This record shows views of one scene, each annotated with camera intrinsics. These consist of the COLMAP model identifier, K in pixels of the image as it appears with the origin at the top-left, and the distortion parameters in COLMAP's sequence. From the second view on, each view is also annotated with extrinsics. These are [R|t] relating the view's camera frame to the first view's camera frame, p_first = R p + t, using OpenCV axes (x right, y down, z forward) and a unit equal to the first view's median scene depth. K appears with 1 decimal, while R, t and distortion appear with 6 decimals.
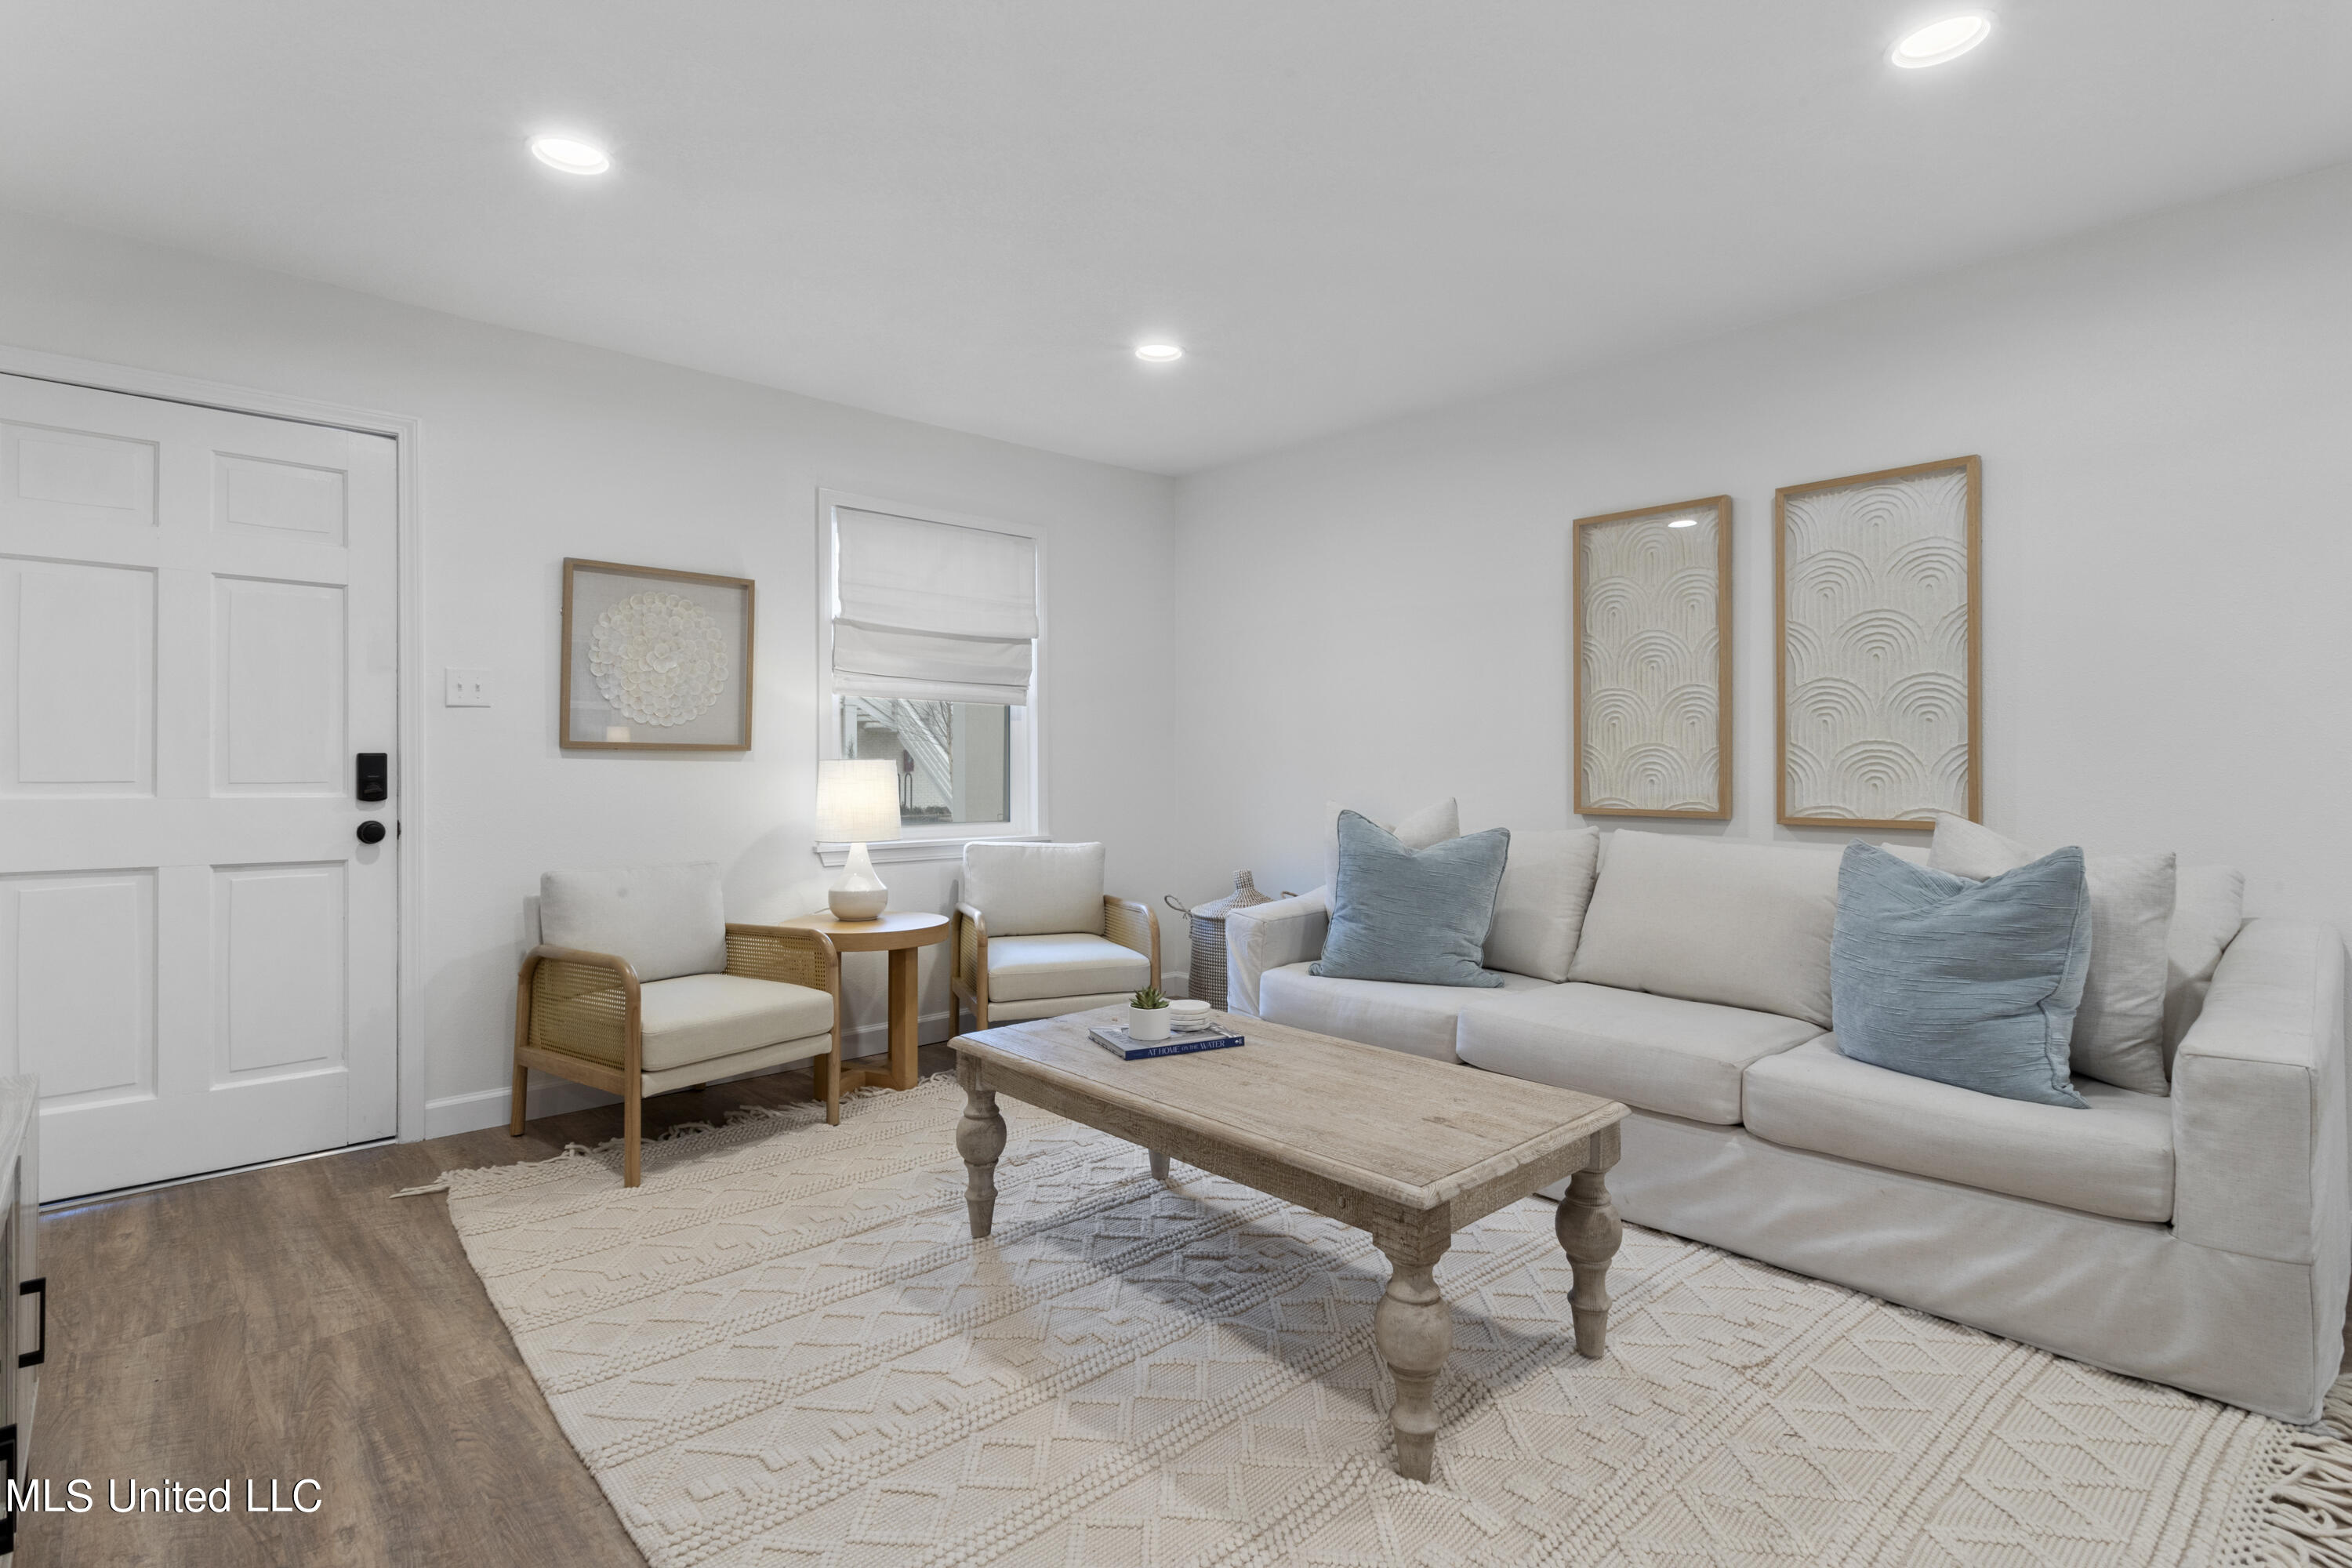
lens RADIAL K [[1124.1, 0, 1171.2], [0, 1124.1, 750.6], [0, 0, 1]] dist [0.003292, 0.001607]
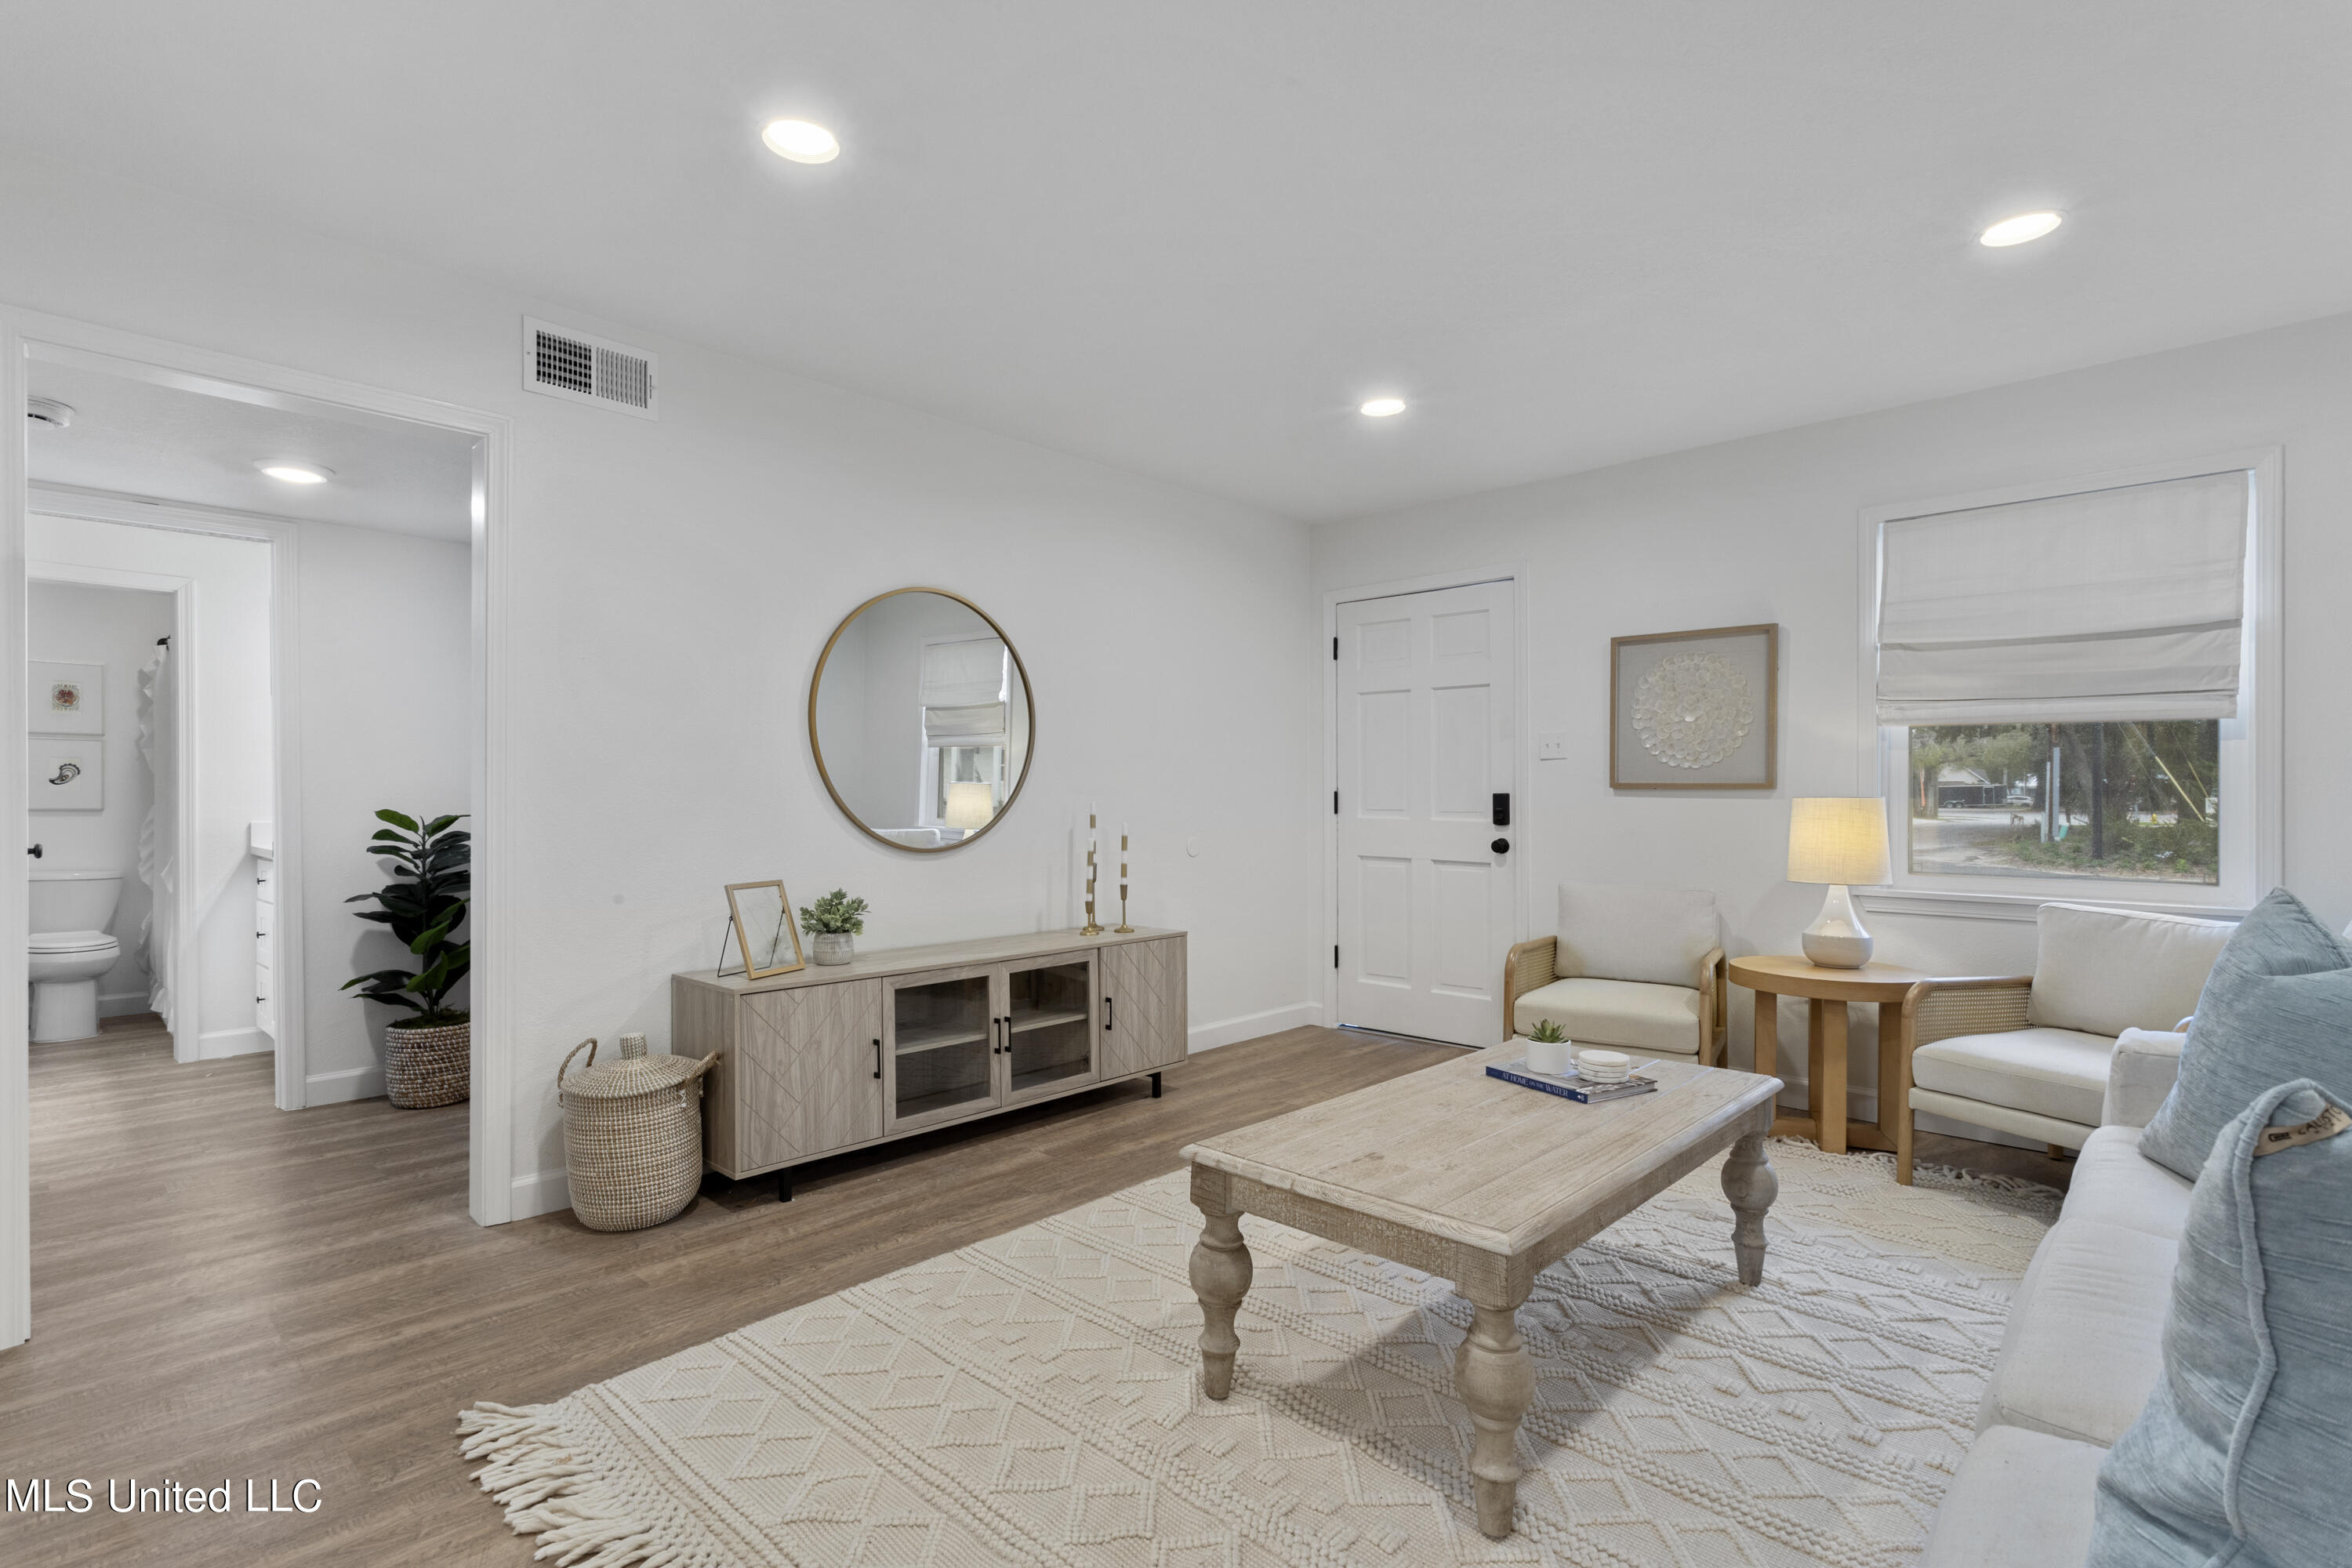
lens RADIAL K [[1124.1, 0, 1172.4], [0, 1124.1, 792.5], [0, 0, 1]] dist [0.003292, 0.001607]
pose [[0.068944, -0.002157, -0.997618, 0.712851], [0.009724, 0.999952, -0.001490, -0.000522], [0.997573, -0.009598, 0.068961, 0.433118]]
